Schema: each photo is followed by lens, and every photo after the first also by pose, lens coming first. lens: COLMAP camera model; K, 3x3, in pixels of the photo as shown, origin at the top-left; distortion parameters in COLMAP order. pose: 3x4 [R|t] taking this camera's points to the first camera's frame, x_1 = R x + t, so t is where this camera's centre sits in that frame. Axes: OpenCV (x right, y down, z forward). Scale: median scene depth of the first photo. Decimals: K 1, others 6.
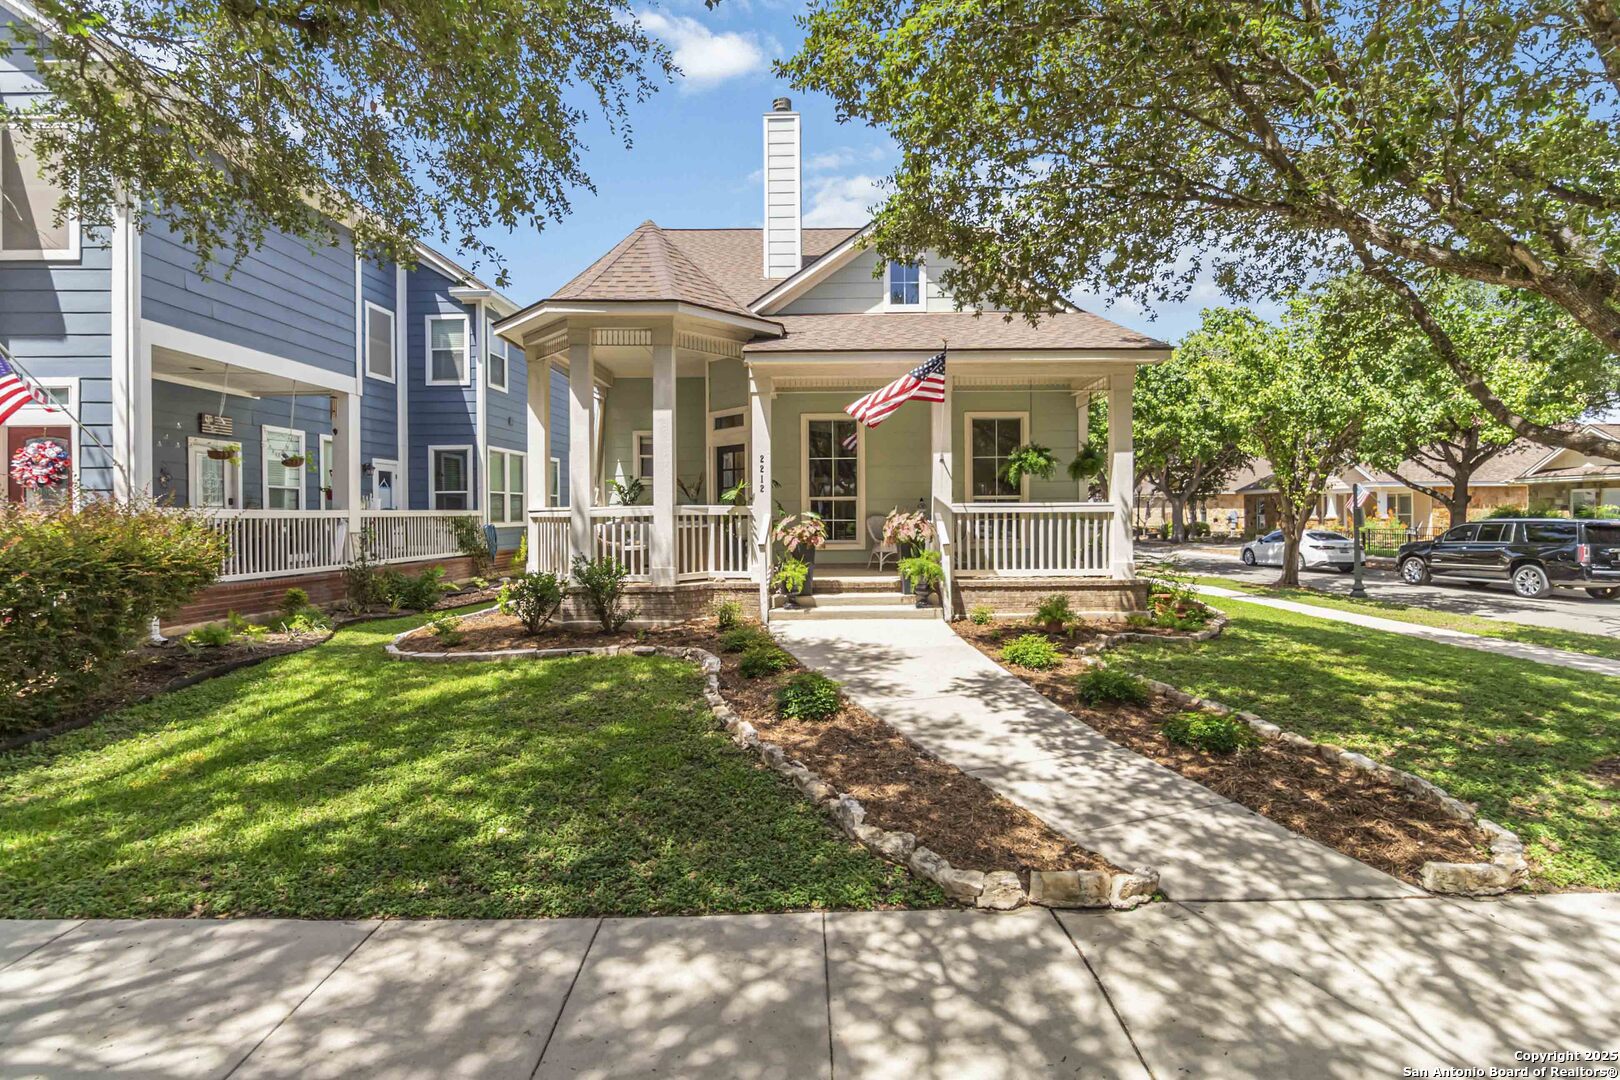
lens RADIAL K [[751.3, 0, 810.0], [0, 751.3, 540.0], [0, 0, 1]] dist [0.000675, 0.000625]
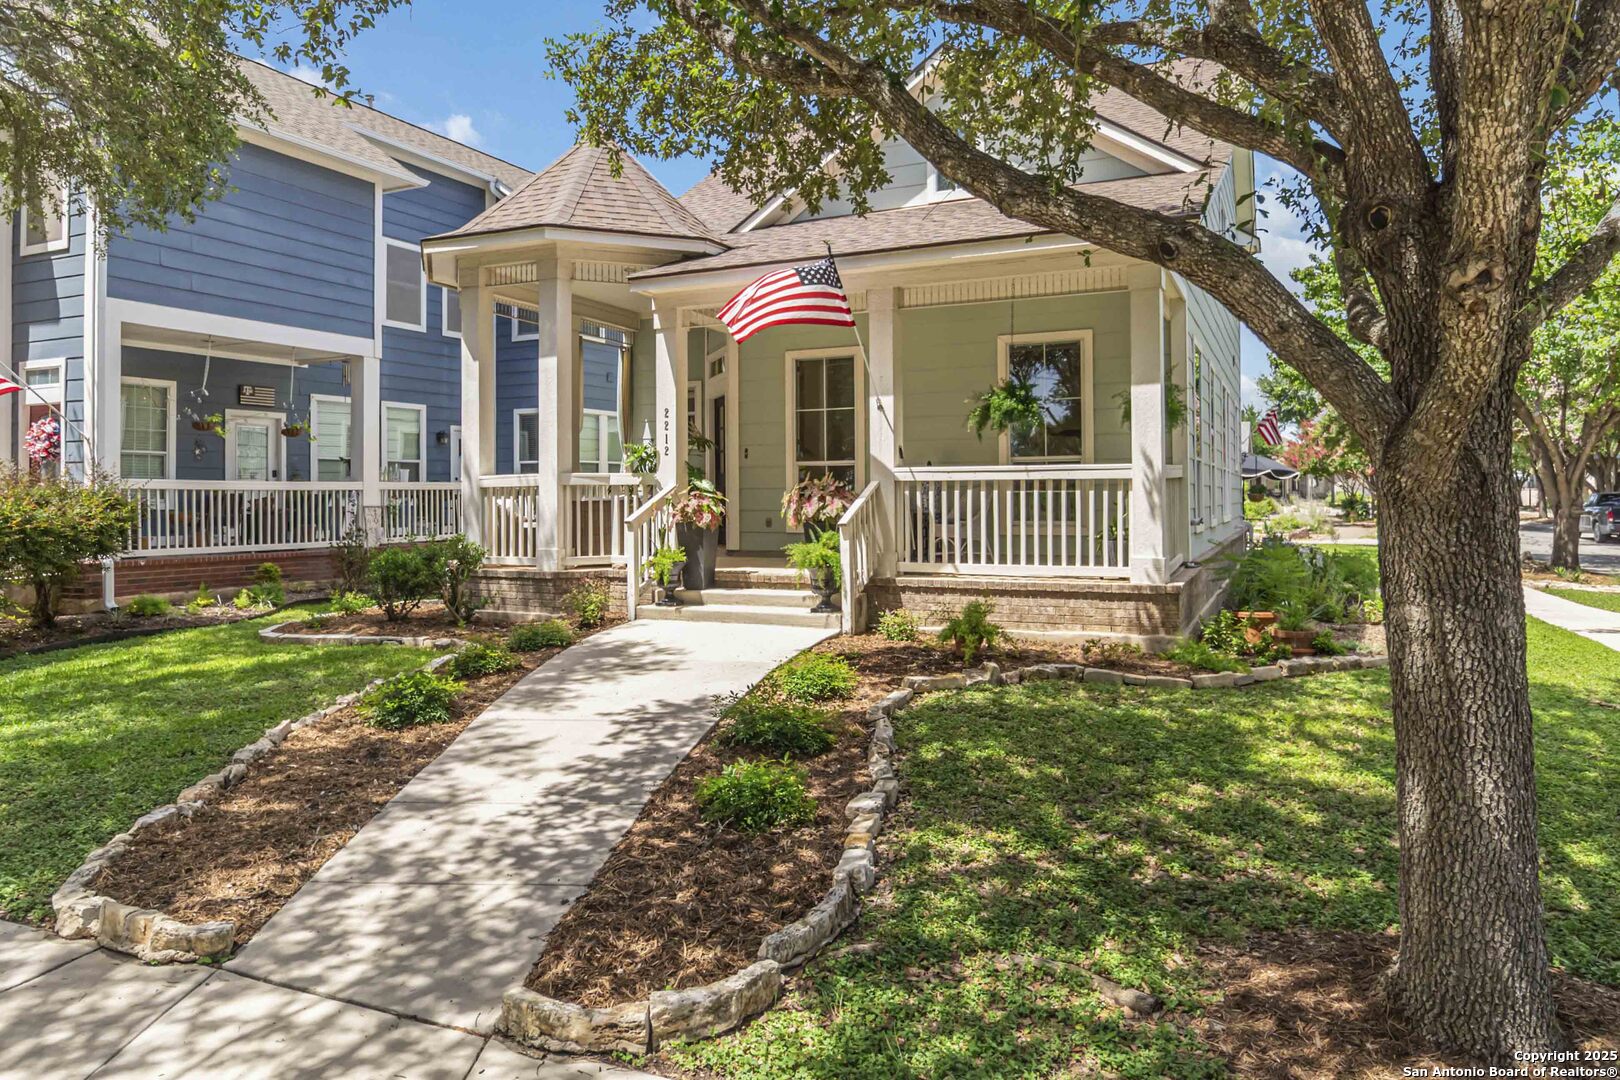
lens RADIAL K [[1022.4, 0, 811.4], [0, 1022.4, 495.8], [0, 0, 1]] dist [0.001100, 0.001548]
pose [[0.913298, 0.001495, -0.407290, 0.512698], [-0.013610, 0.999547, -0.026850, 0.004799], [0.407065, 0.030065, 0.912904, 0.094344]]
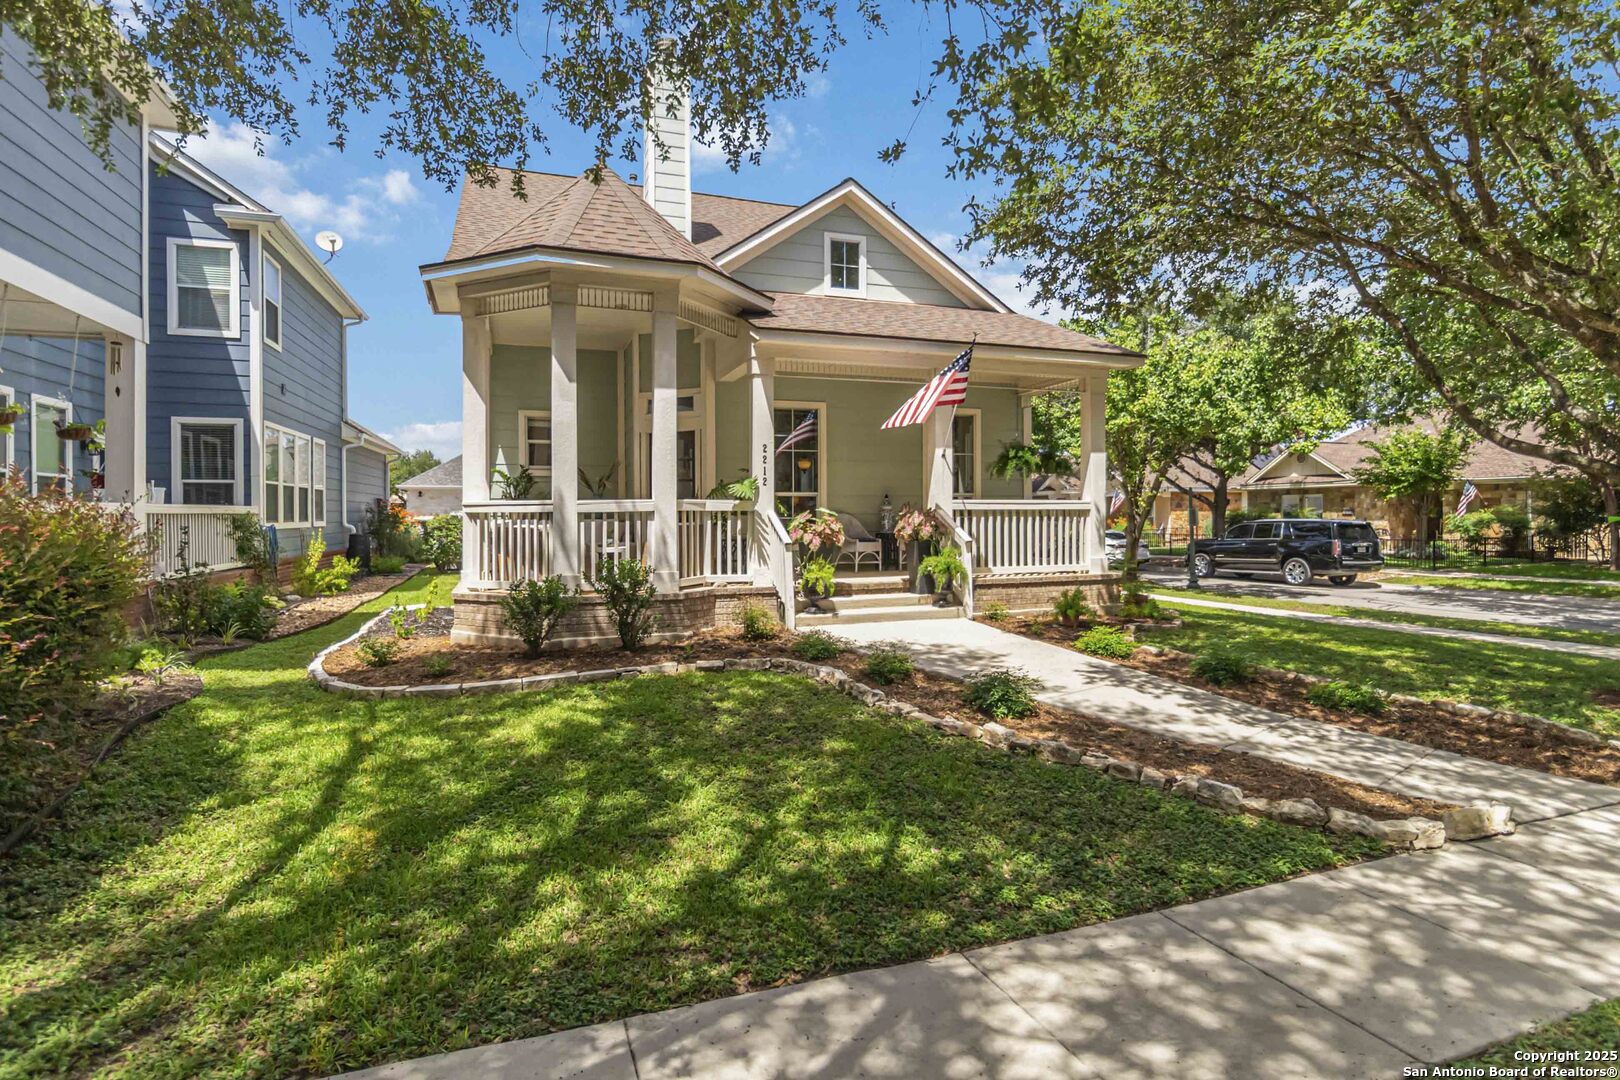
lens RADIAL K [[838.9, 0, 810.0], [0, 838.9, 540.0], [0, 0, 1]] dist [0.003729, -0.000157]
pose [[0.938538, -0.007956, 0.345084, -0.363418], [0.010513, 0.999929, -0.005540, 0.007508], [-0.345015, 0.008827, 0.938556, 0.043490]]
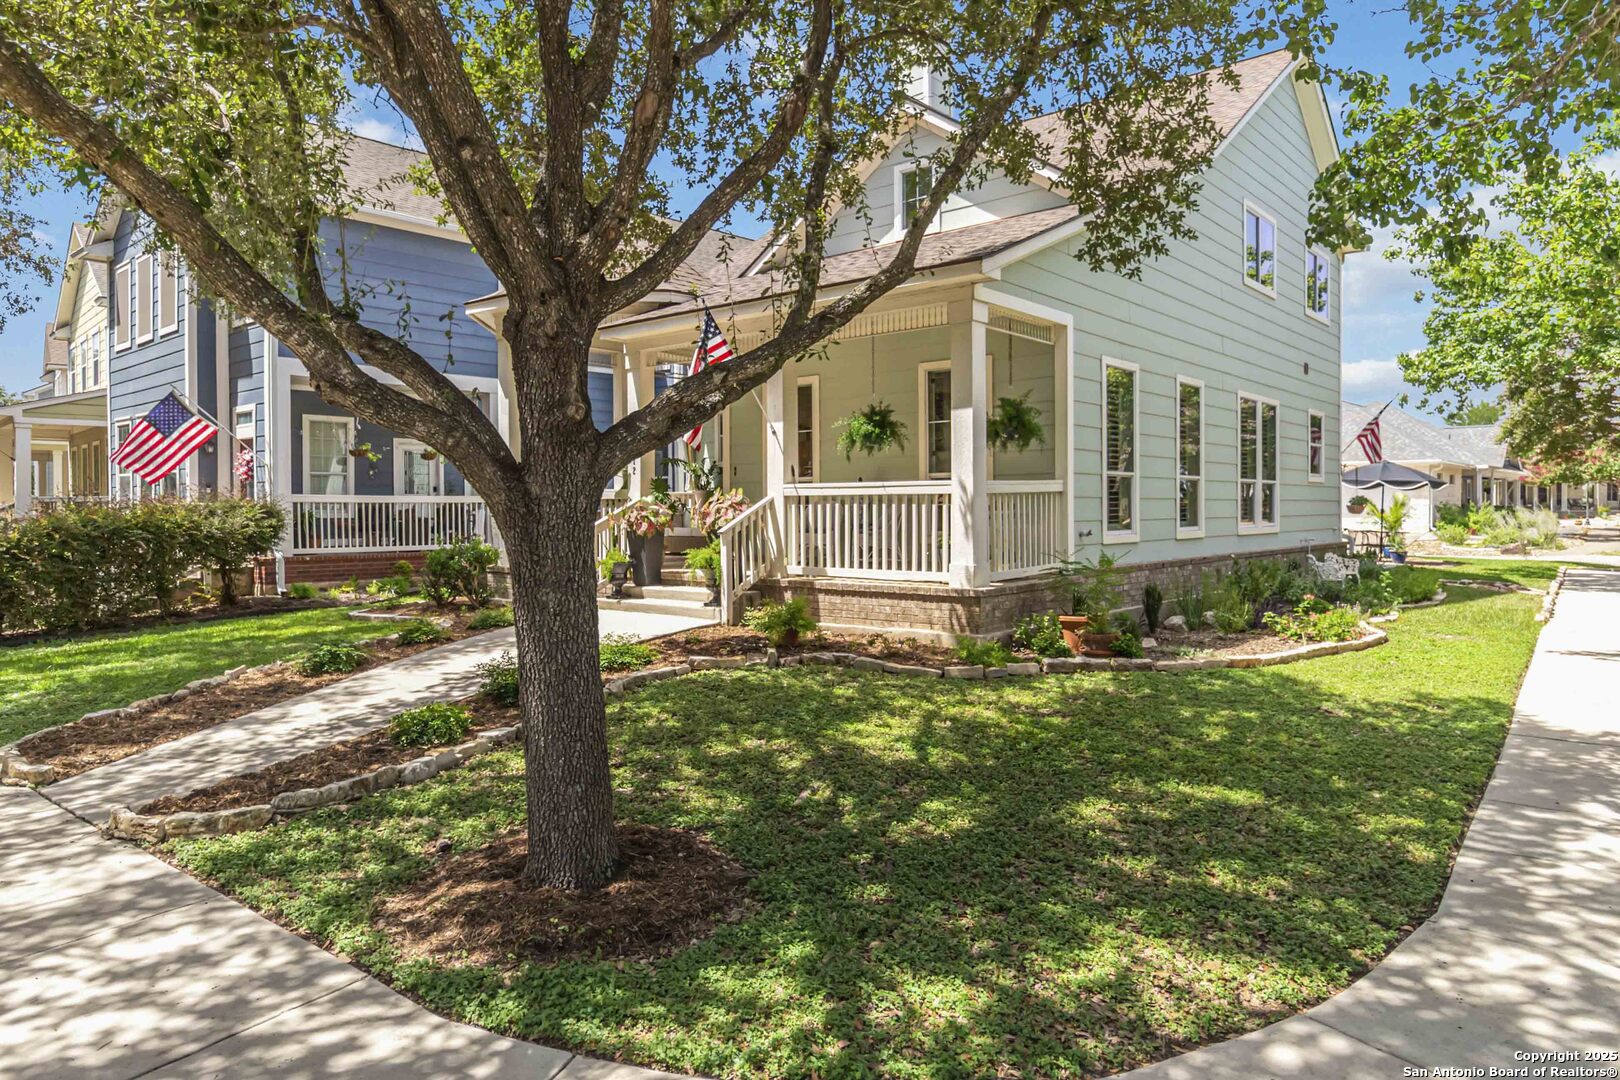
lens RADIAL K [[1003.1, 0, 810.0], [0, 1003.1, 540.0], [0, 0, 1]] dist [0.000172, -0.000525]
pose [[0.771715, 0.023388, -0.635539, 0.914159], [-0.020545, 0.999719, 0.011843, -0.001589], [0.635637, 0.003918, 0.771978, 0.176259]]
